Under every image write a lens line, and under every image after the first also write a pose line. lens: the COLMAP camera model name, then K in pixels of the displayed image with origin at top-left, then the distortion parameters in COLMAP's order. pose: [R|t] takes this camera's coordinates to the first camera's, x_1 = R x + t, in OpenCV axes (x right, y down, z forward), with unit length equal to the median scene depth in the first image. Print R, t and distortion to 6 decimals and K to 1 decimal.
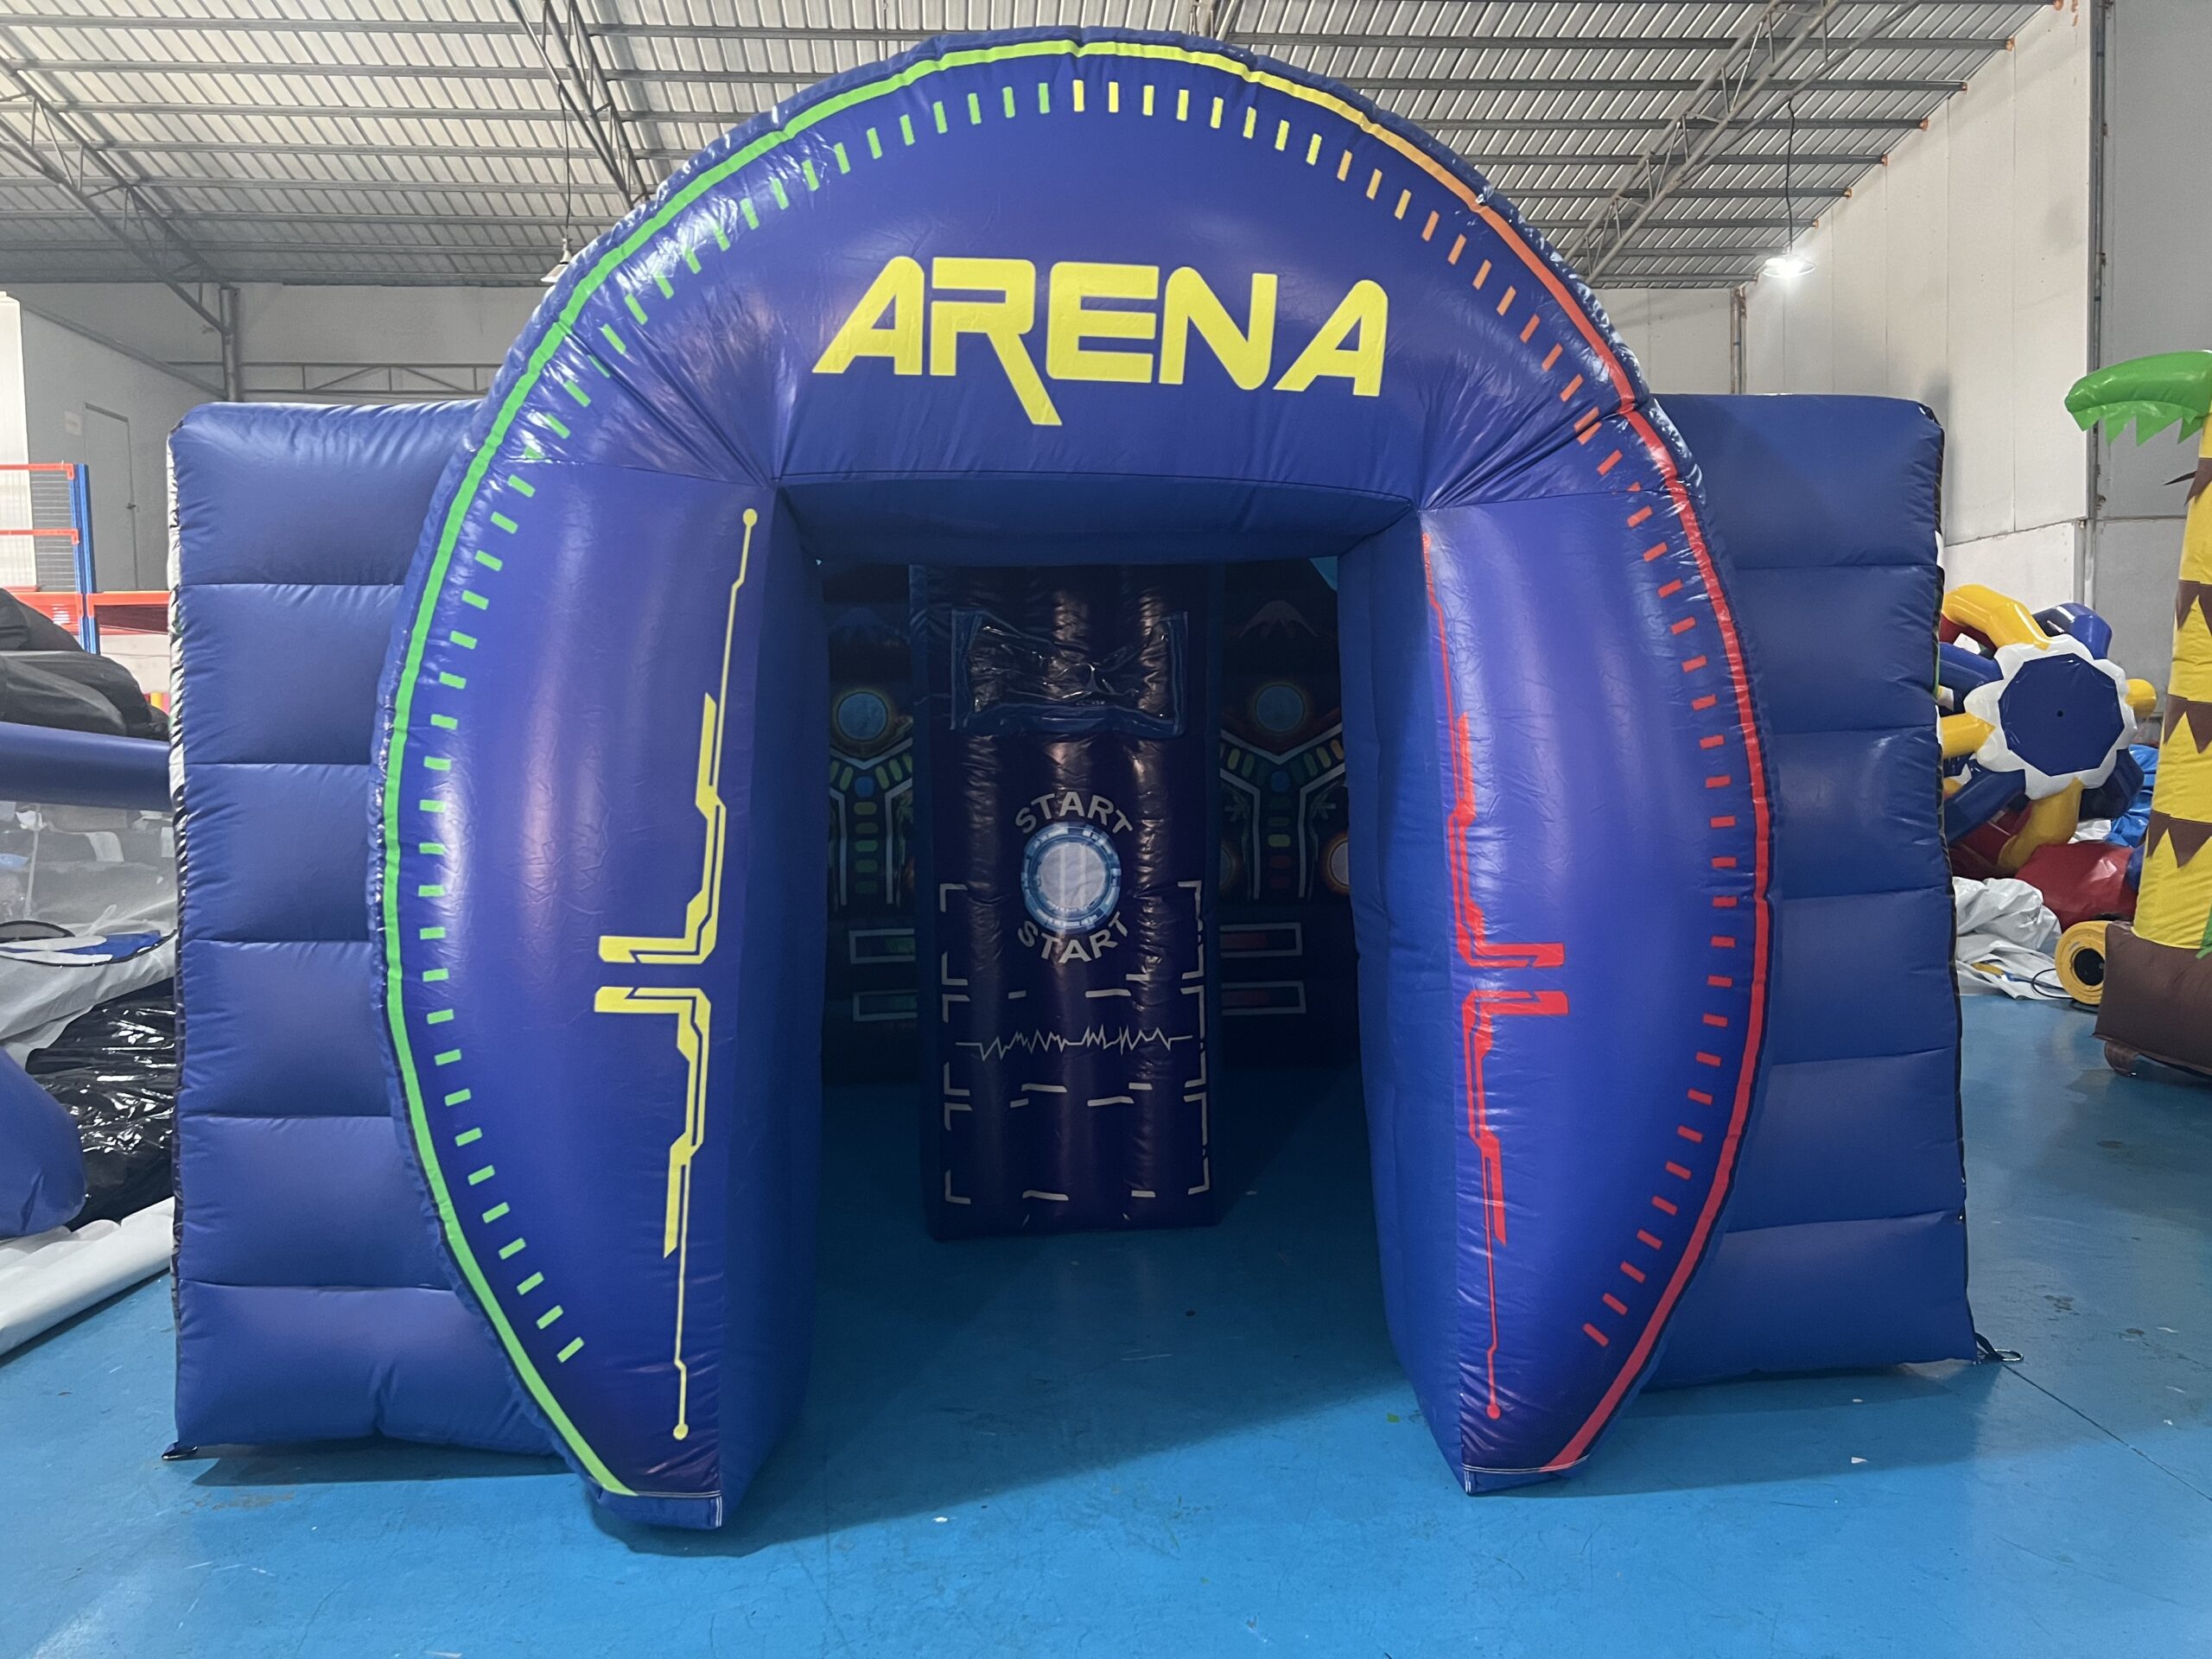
lens RADIAL K [[1662.5, 0, 1098.3], [0, 1662.5, 840.2], [0, 0, 1]] dist [0.033058, -0.031604]
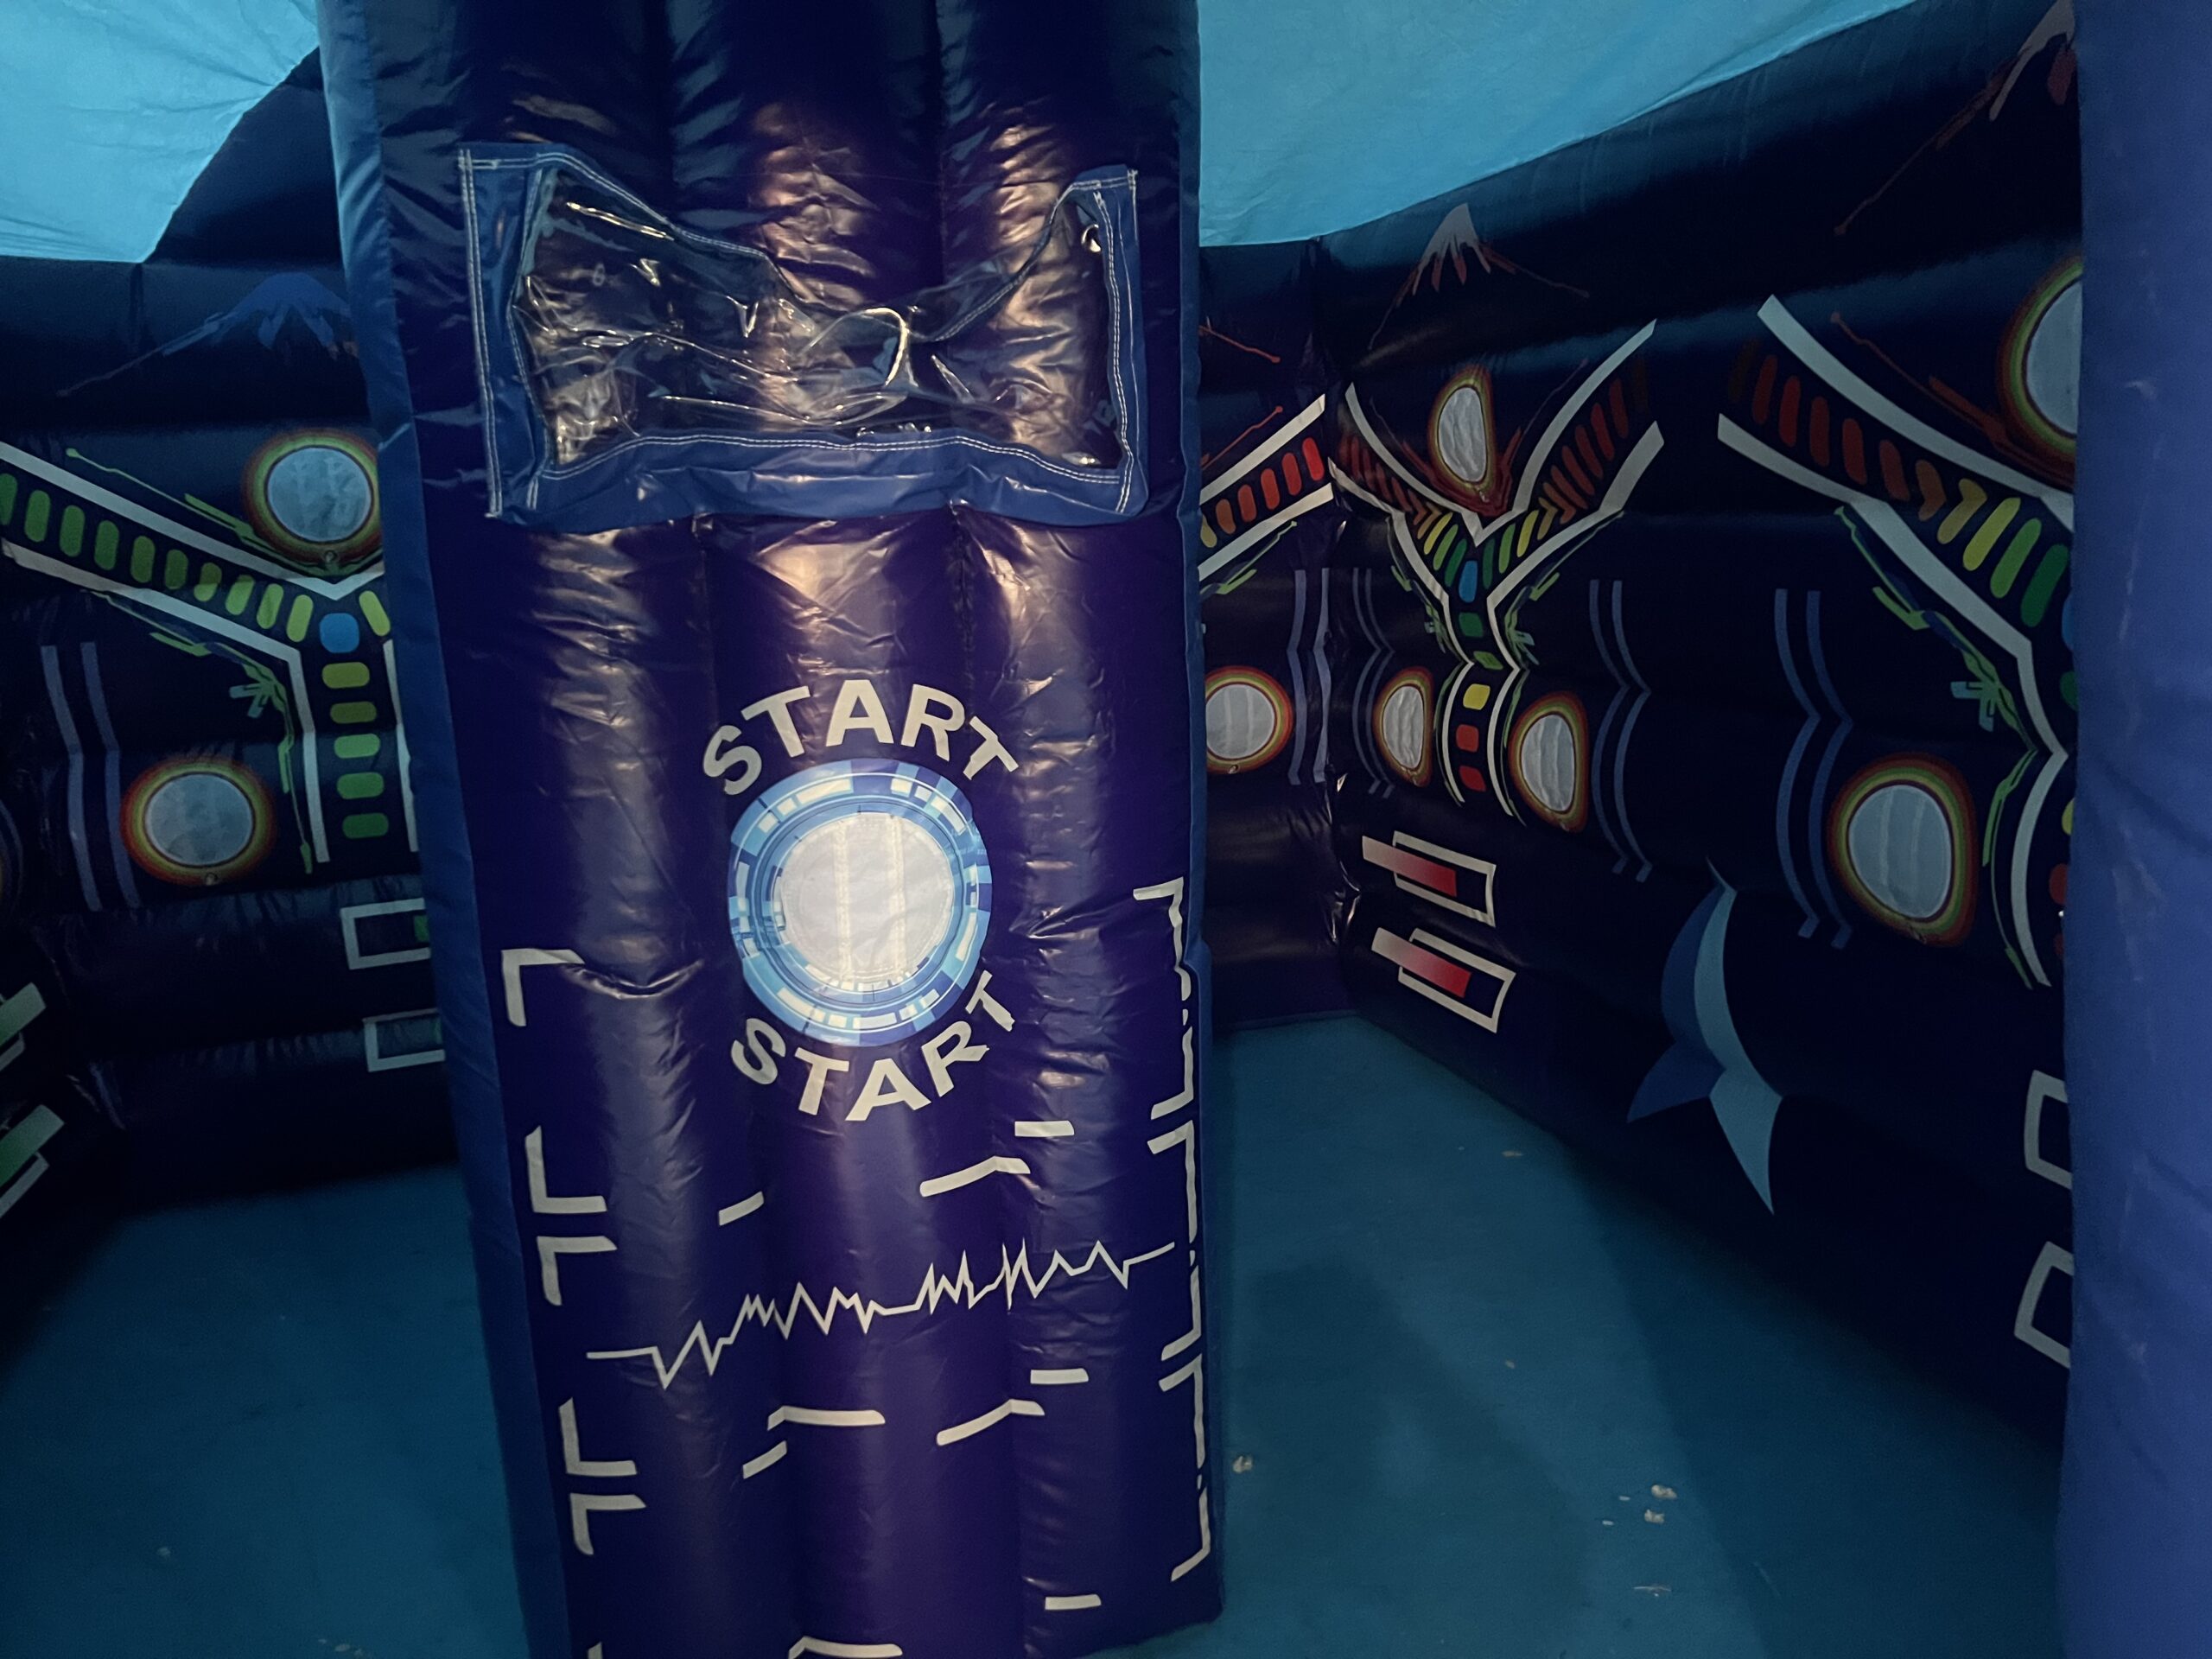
lens RADIAL K [[1662.5, 0, 1103.5], [0, 1662.5, 849.1], [0, 0, 1]] dist [0.033058, -0.031604]
pose [[0.970227, -0.078335, 0.229177, -0.049590], [0.045965, 0.988608, 0.143322, -0.041588], [-0.237794, -0.128521, 0.962775, 0.619507]]
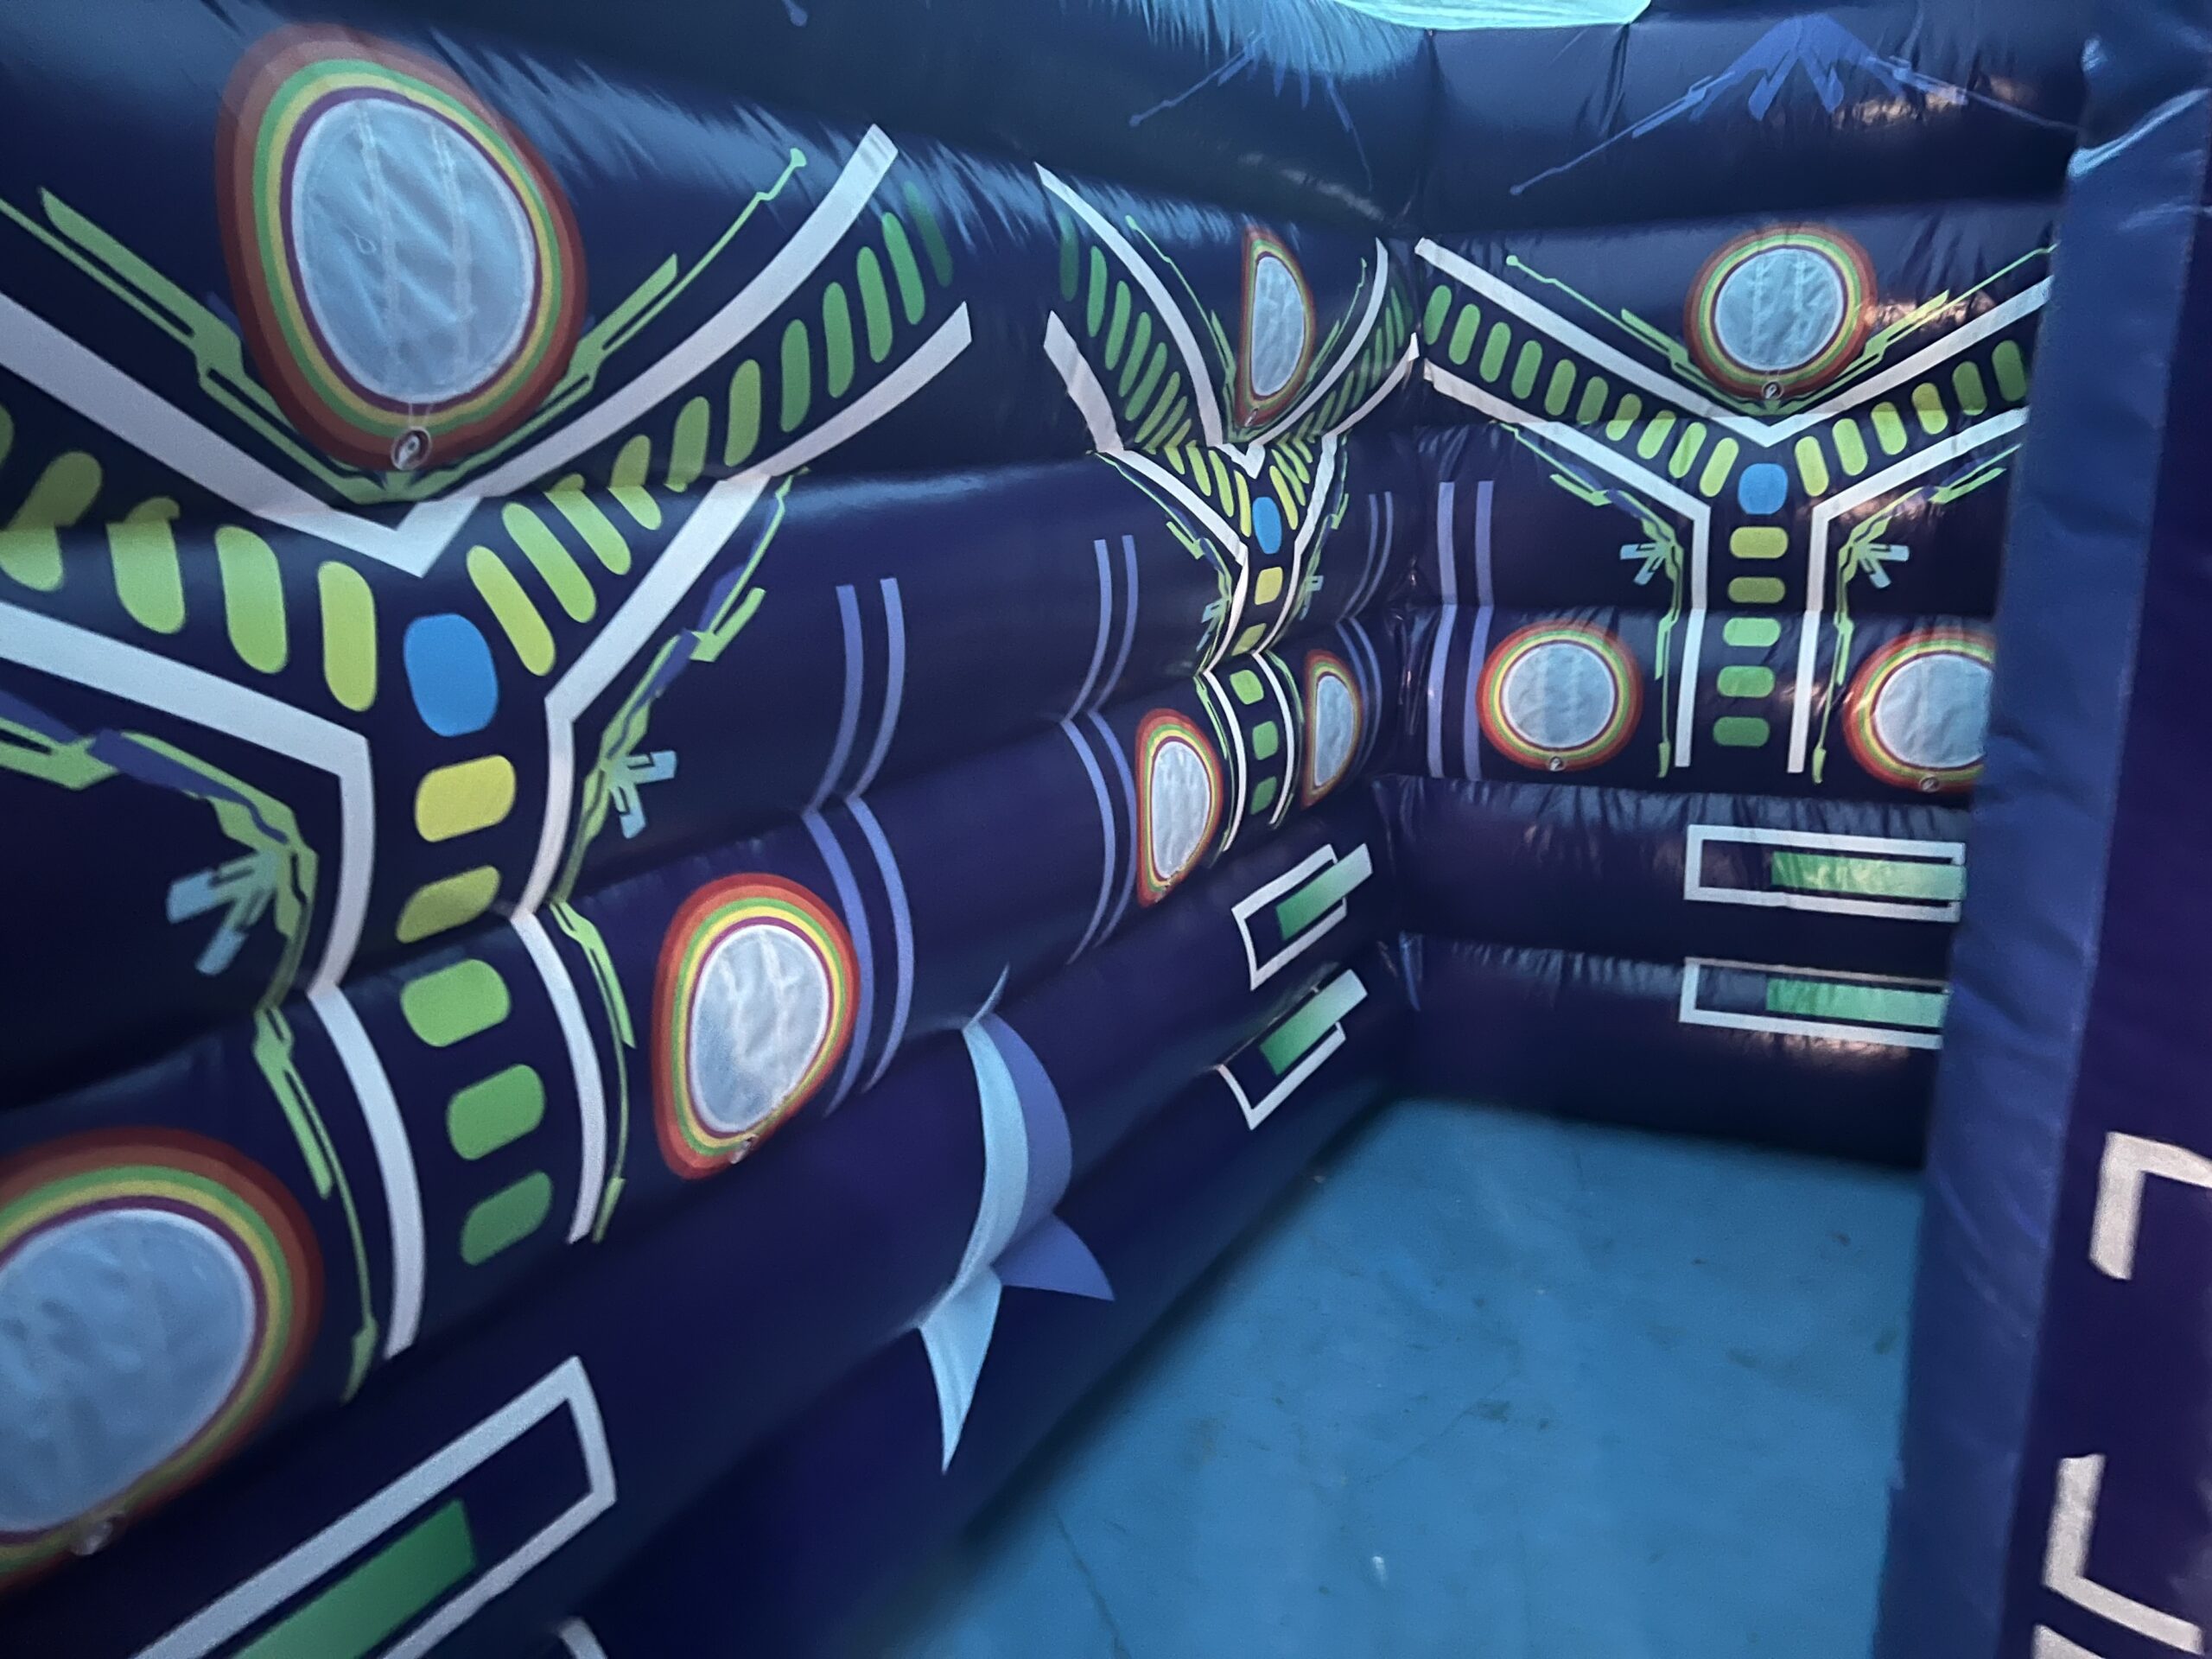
lens RADIAL K [[1662.5, 0, 1093.6], [0, 1662.5, 845.3], [0, 0, 1]] dist [0.033058, -0.031604]
pose [[0.870681, 0.125954, -0.475448, -0.109558], [-0.023577, 0.976232, 0.215443, -0.044272], [0.491283, -0.176373, 0.852956, 0.782902]]
